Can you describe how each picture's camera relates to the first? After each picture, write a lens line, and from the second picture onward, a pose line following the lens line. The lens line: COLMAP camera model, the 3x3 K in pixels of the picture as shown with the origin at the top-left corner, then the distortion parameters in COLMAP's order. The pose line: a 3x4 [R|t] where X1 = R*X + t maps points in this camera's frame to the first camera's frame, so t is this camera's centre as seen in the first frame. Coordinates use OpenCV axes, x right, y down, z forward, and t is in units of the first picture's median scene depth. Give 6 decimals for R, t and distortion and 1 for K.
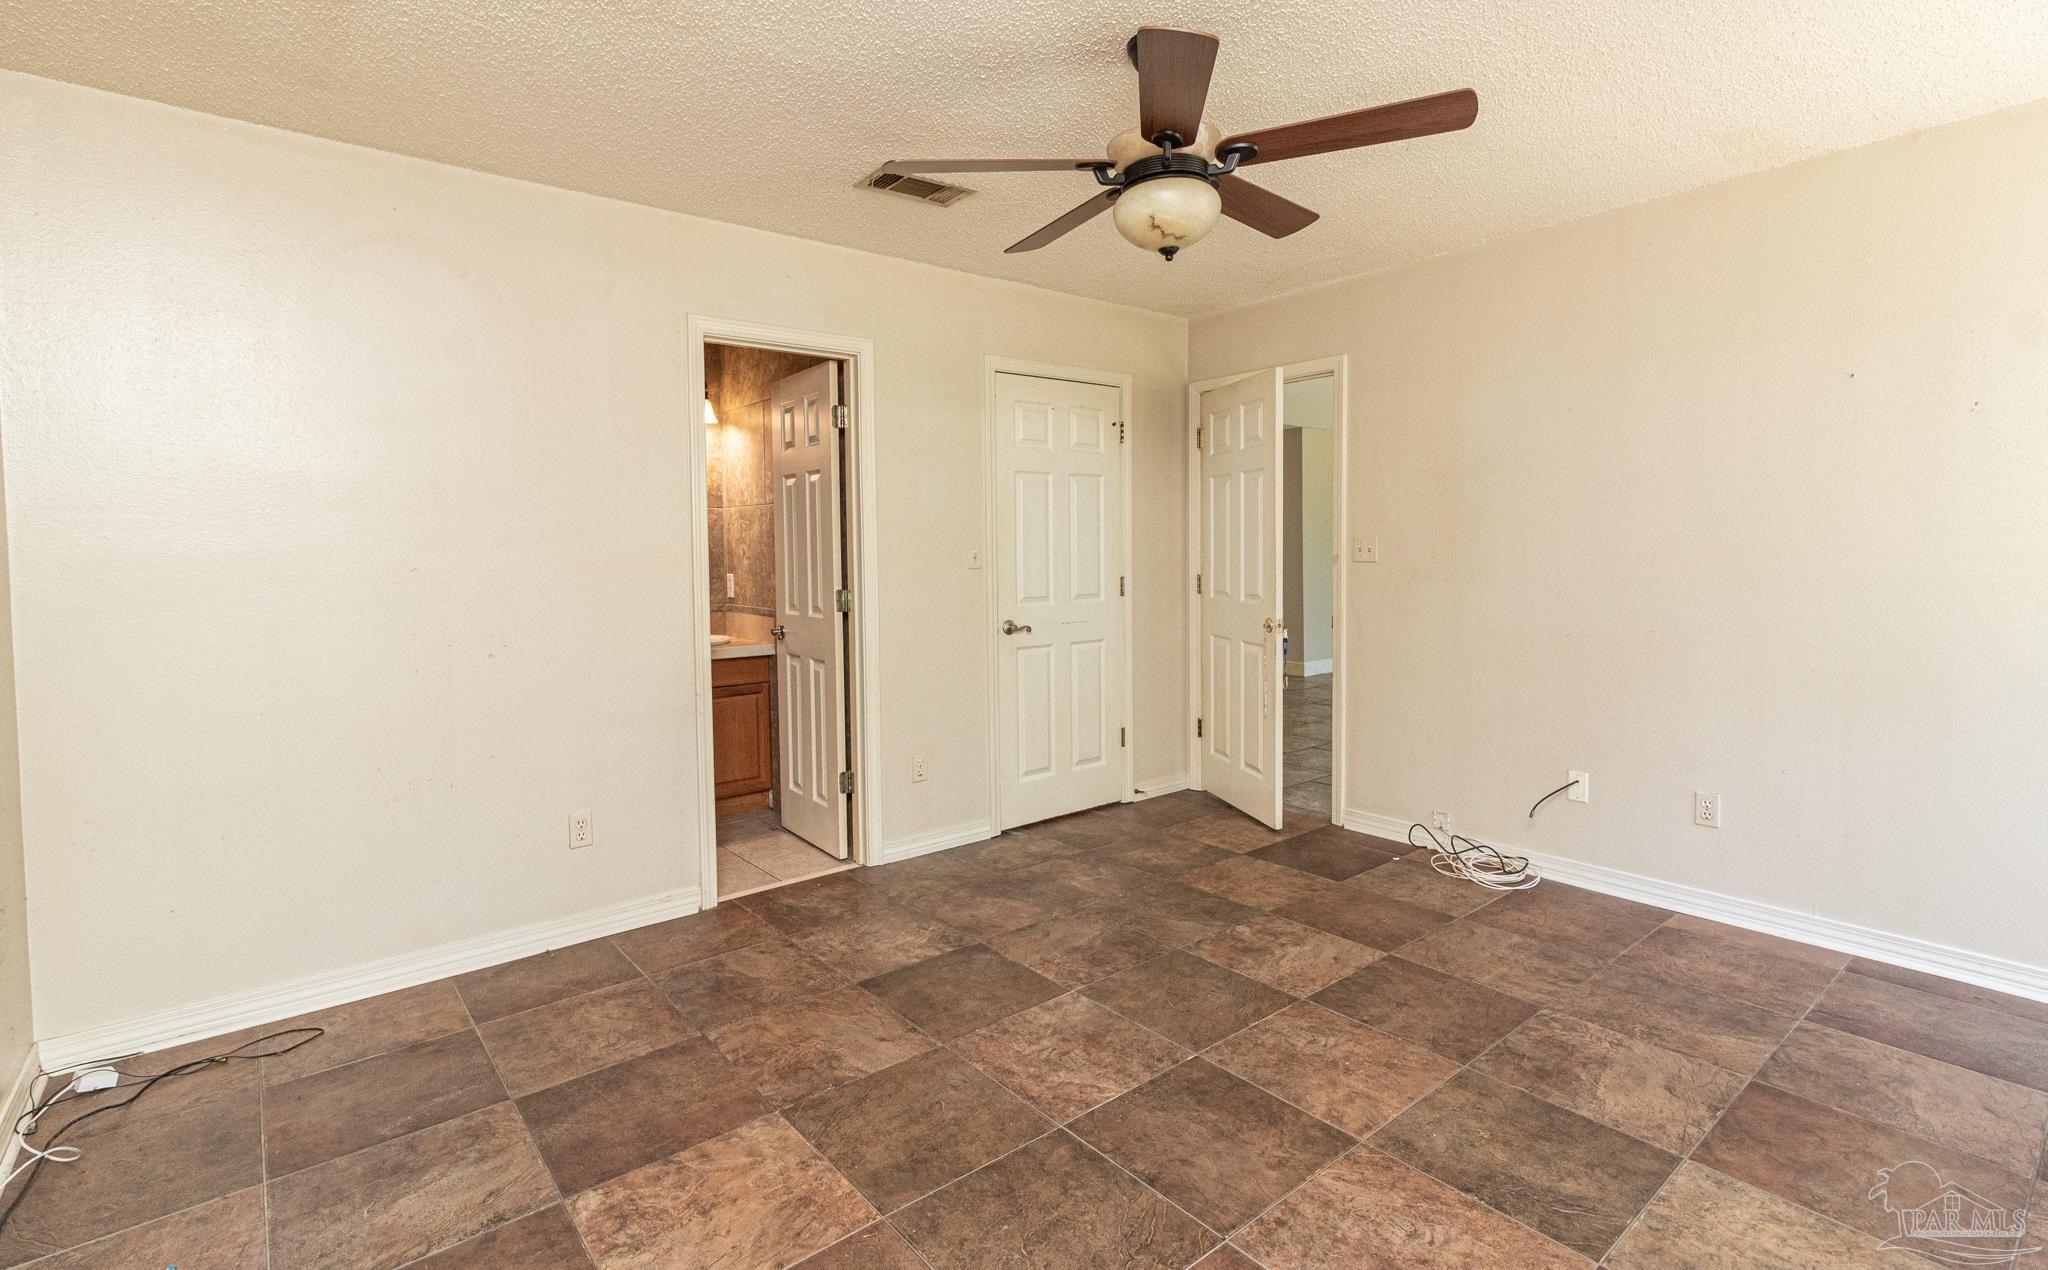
lens RADIAL K [[955.7, 0, 1012.9], [0, 955.7, 587.6], [0, 0, 1]] dist [0.001656, 0.000321]
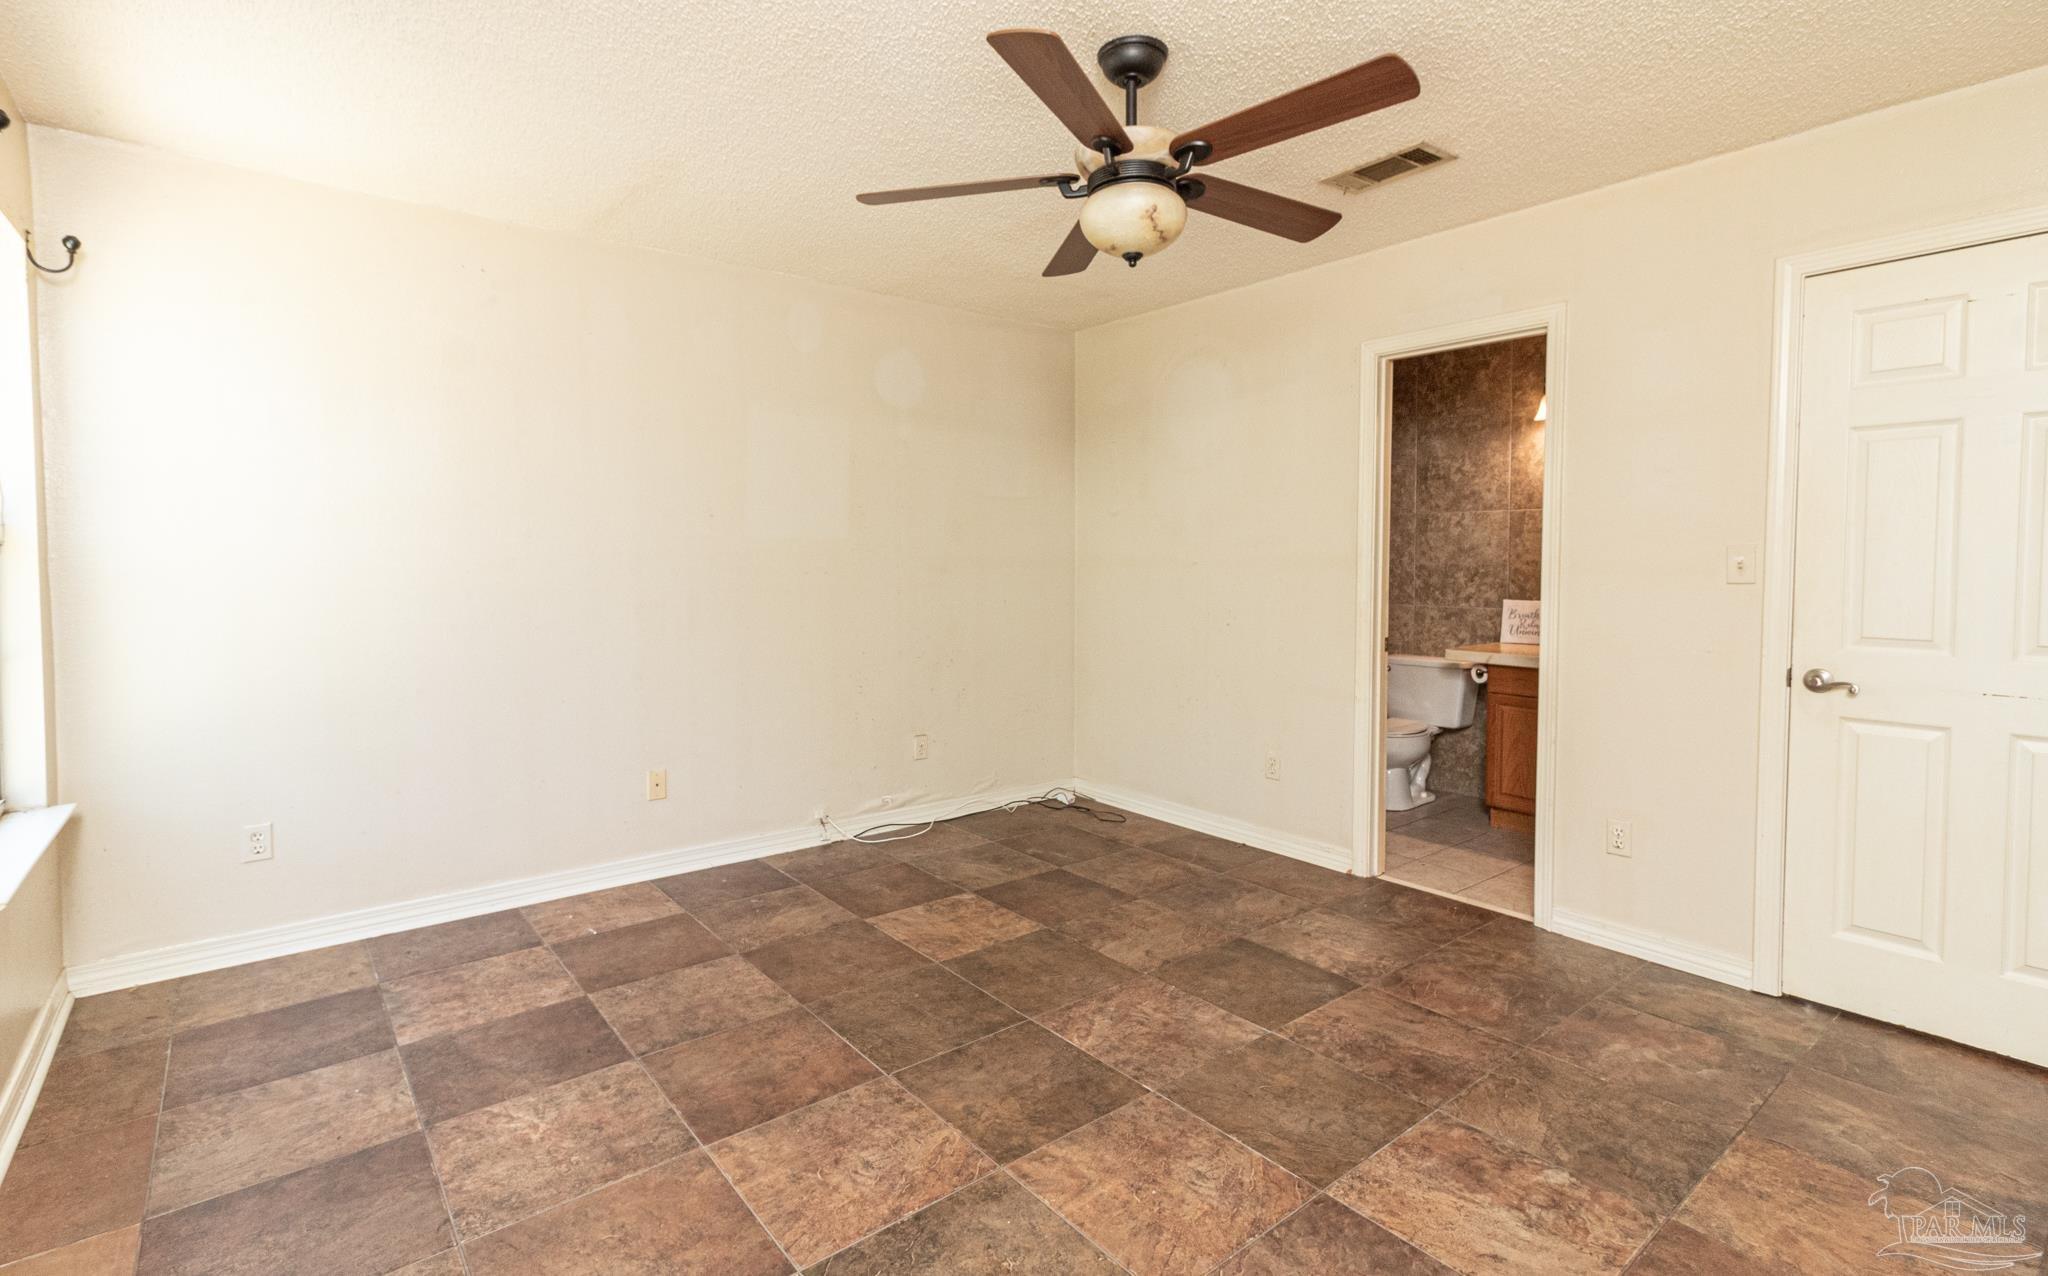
lens RADIAL K [[955.7, 0, 1012.9], [0, 955.7, 590.6], [0, 0, 1]] dist [0.001656, 0.000321]
pose [[-0.005943, 0.048571, -0.998802, 0.983703], [-0.042840, 0.997890, 0.048781, -0.039998], [0.999064, 0.043078, -0.003850, 0.746273]]
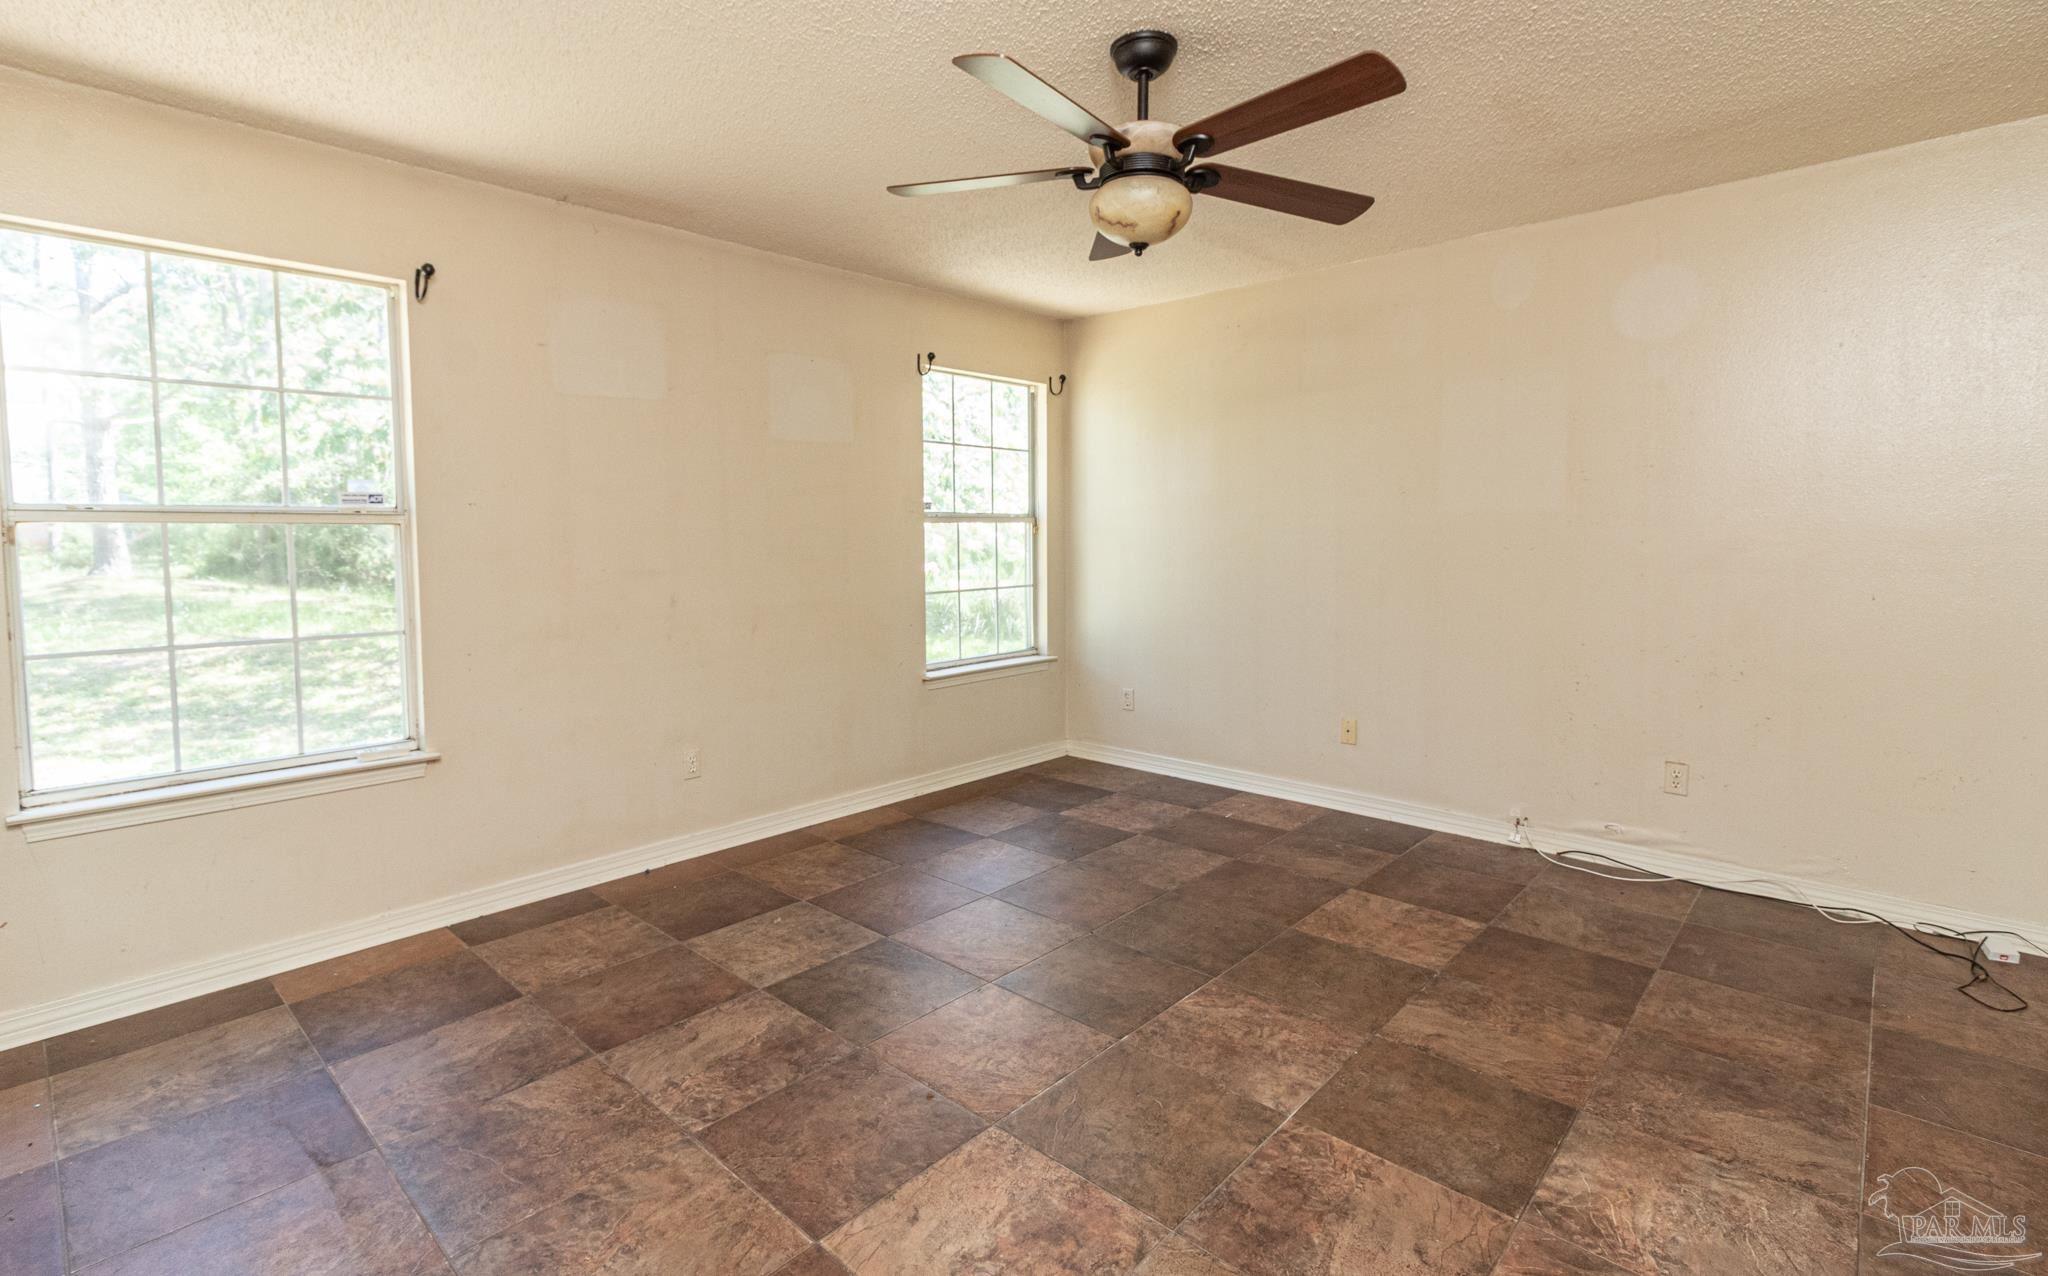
lens RADIAL K [[944.9, 0, 1011.4], [0, 944.9, 598.6], [0, 0, 1]] dist [0.002597, 0.000232]
pose [[-0.990226, 0.030598, -0.136073, 0.375516], [0.015264, 0.993553, 0.112338, -0.073500], [0.138633, 0.109163, -0.984309, 1.685584]]
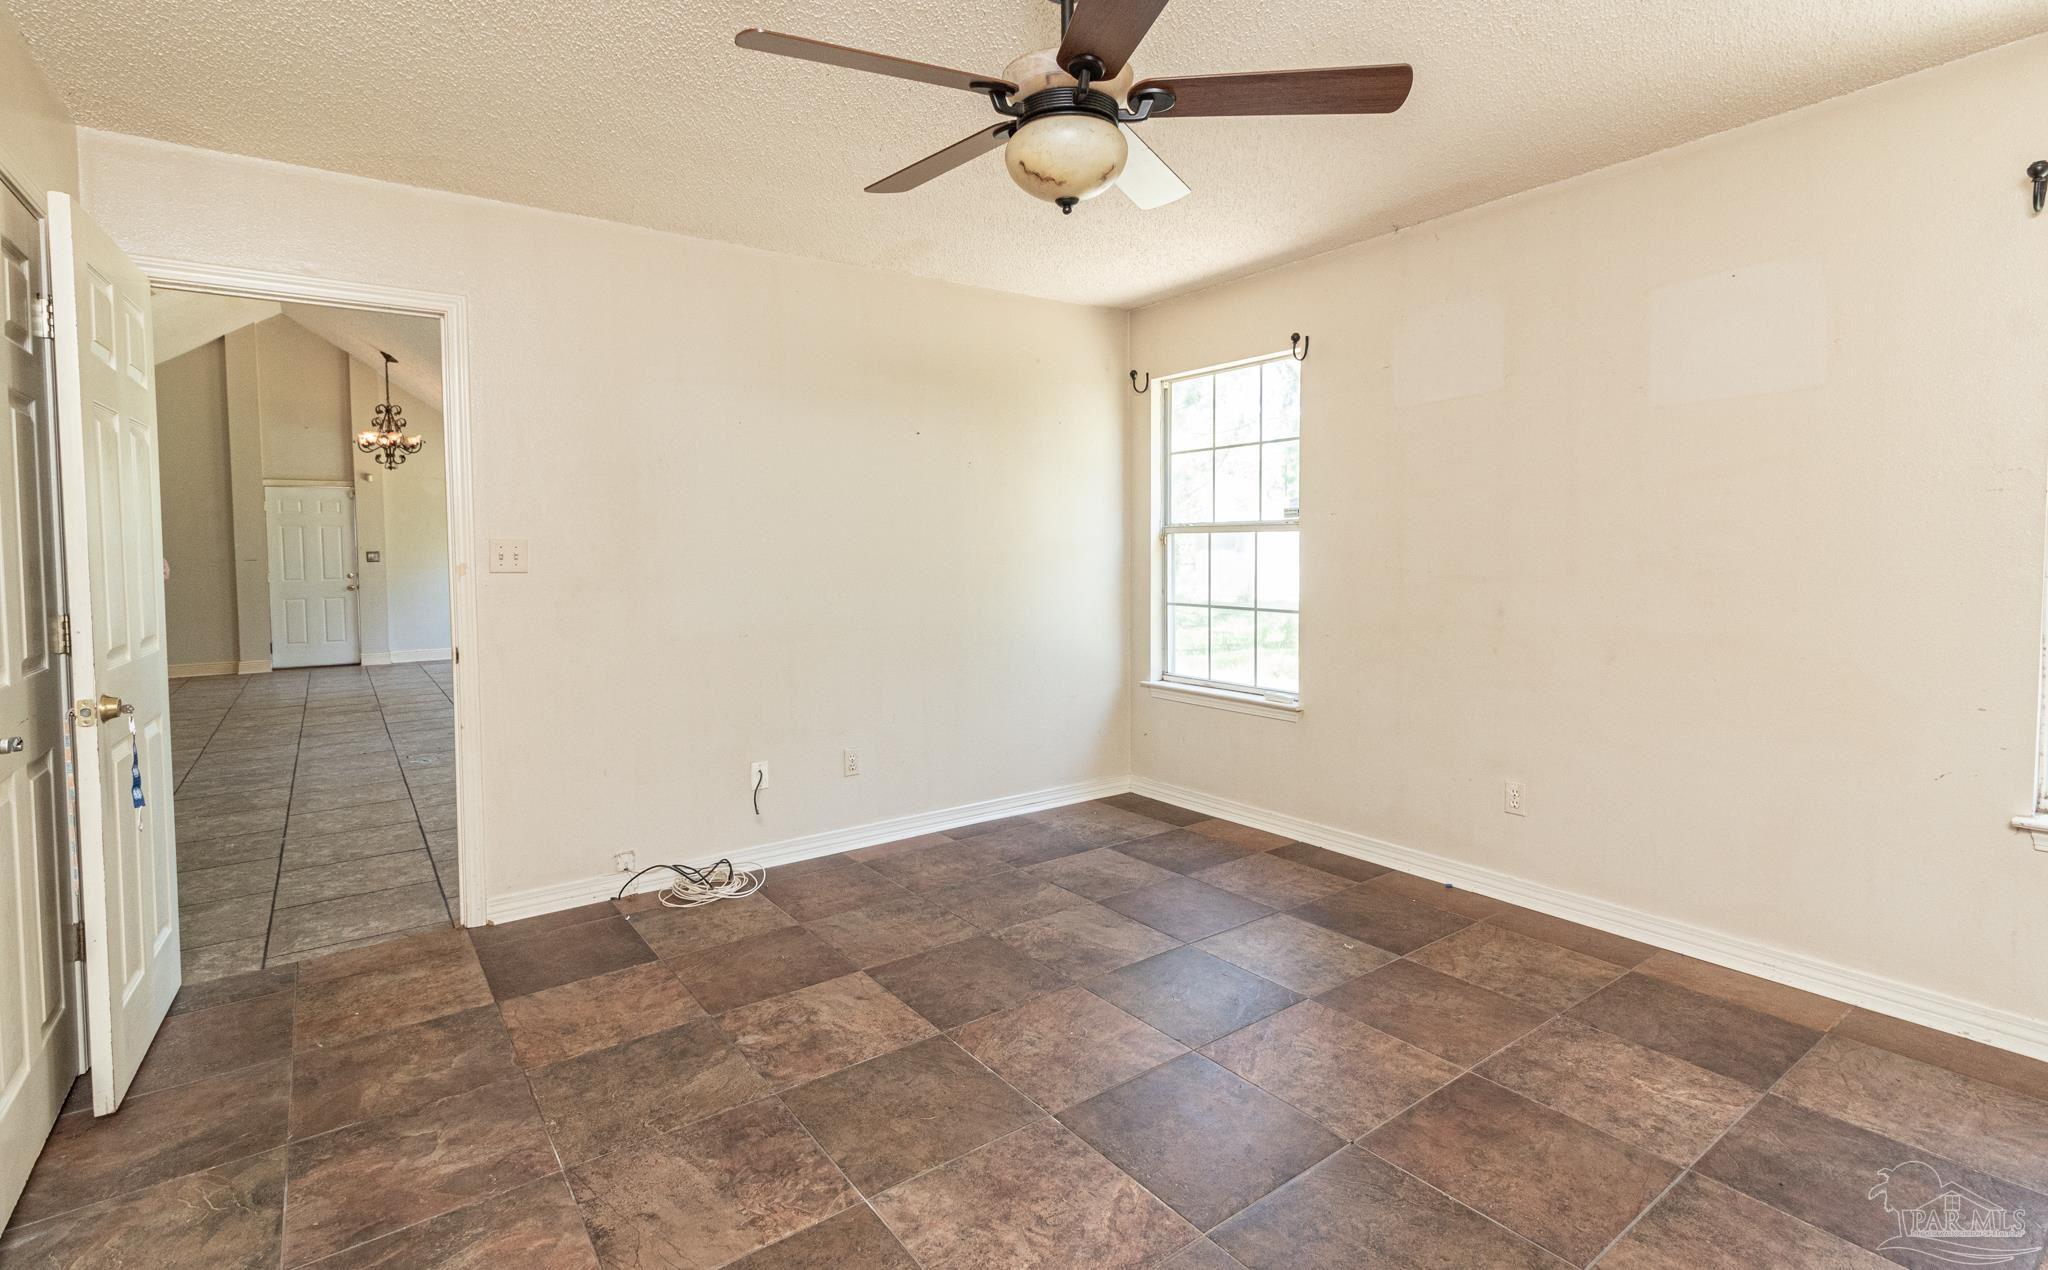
lens RADIAL K [[955.7, 0, 1012.9], [0, 955.7, 587.6], [0, 0, 1]] dist [0.001656, 0.000321]
pose [[0.054178, -0.031248, 0.998042, -0.600659], [0.051504, 0.998267, 0.028460, -0.024023], [-0.997202, 0.049862, 0.055693, 0.849823]]
